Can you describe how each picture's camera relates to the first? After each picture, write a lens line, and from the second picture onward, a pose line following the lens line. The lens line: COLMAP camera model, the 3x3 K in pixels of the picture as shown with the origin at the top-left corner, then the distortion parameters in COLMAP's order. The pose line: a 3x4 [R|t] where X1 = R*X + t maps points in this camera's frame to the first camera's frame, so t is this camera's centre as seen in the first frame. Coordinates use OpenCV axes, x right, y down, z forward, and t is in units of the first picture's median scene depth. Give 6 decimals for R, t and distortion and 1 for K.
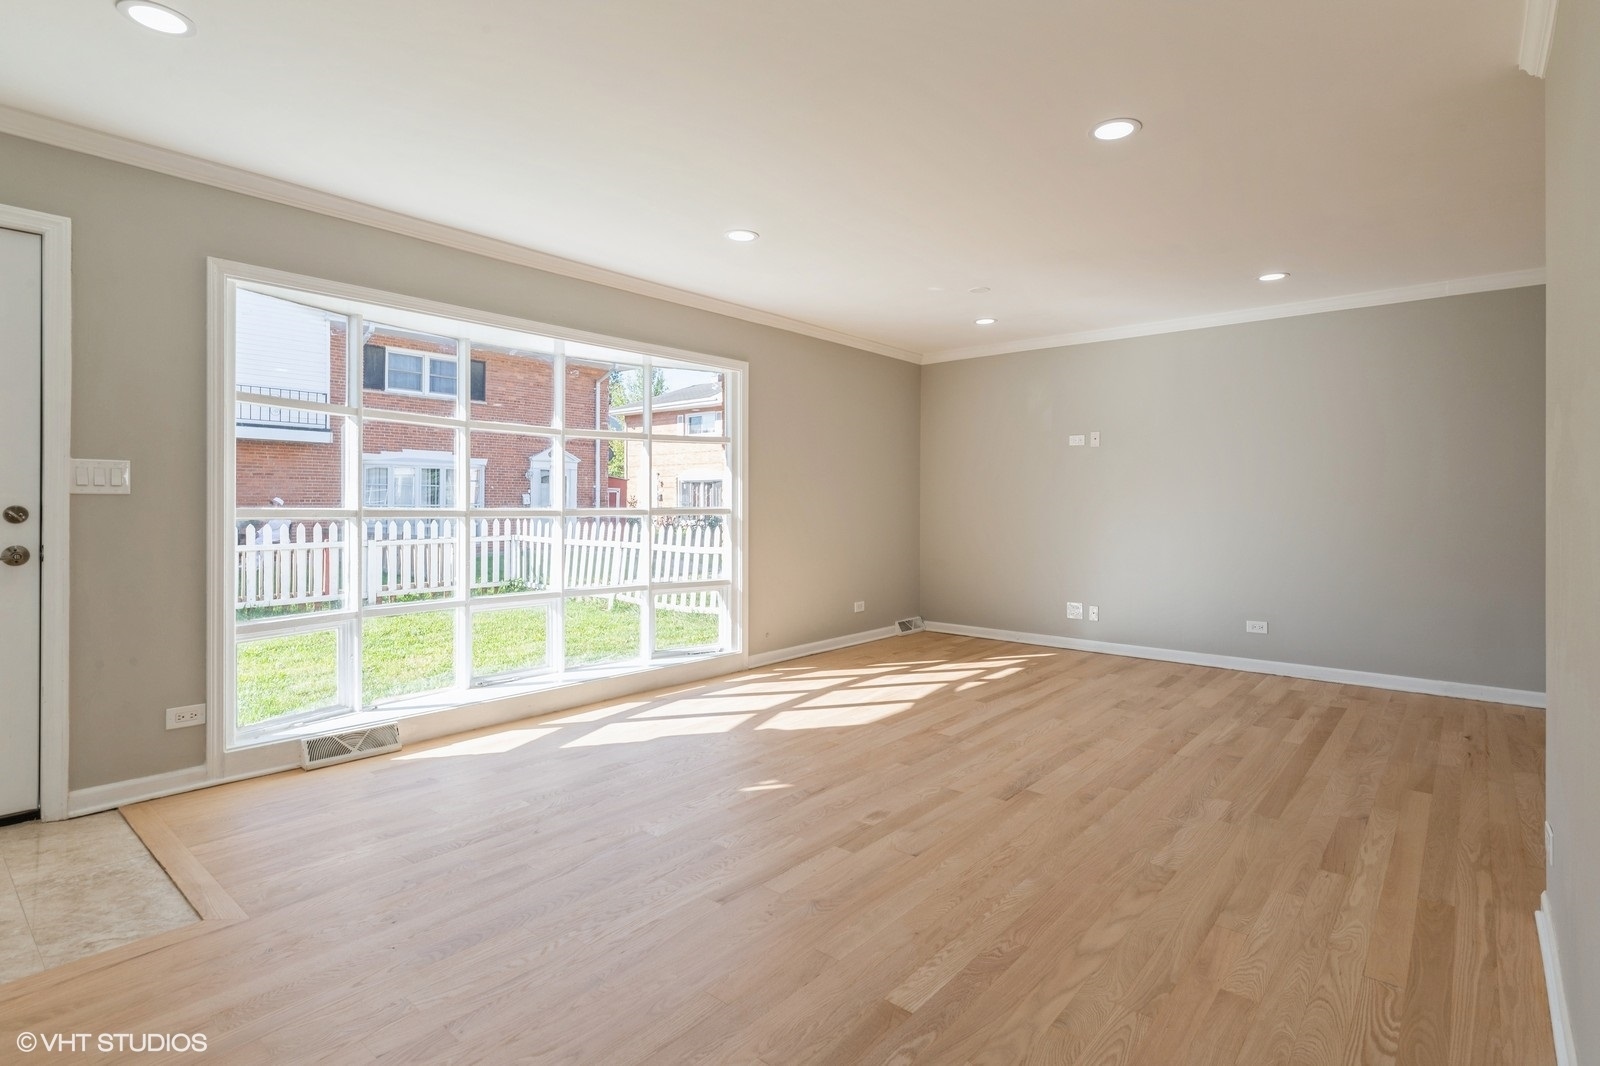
lens RADIAL K [[784.8, 0, 798.2], [0, 784.8, 504.2], [0, 0, 1]] dist [-0.003627, -0.000935]
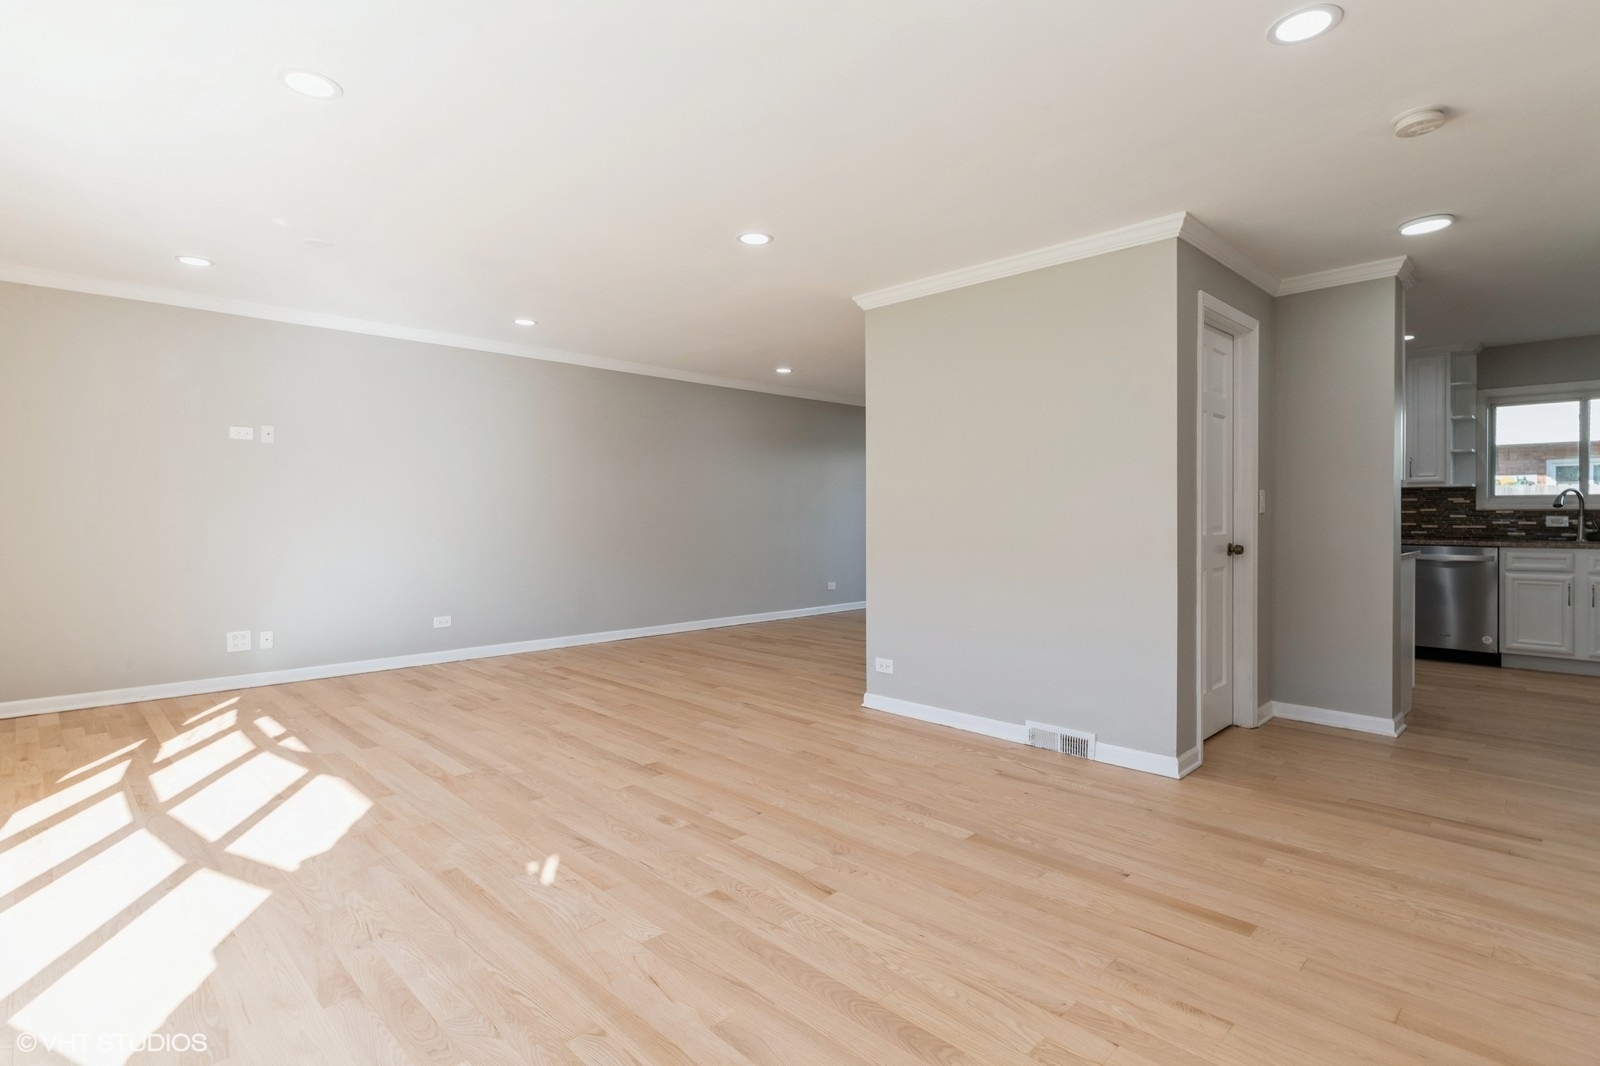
lens RADIAL K [[787.5, 0, 809.1], [0, 787.5, 515.3], [0, 0, 1]] dist [0.001452, 0.001107]
pose [[0.076807, -0.006463, 0.997025, -0.831830], [-0.001930, 0.999976, 0.006631, -0.003899], [-0.997044, -0.002434, 0.076793, 0.686033]]
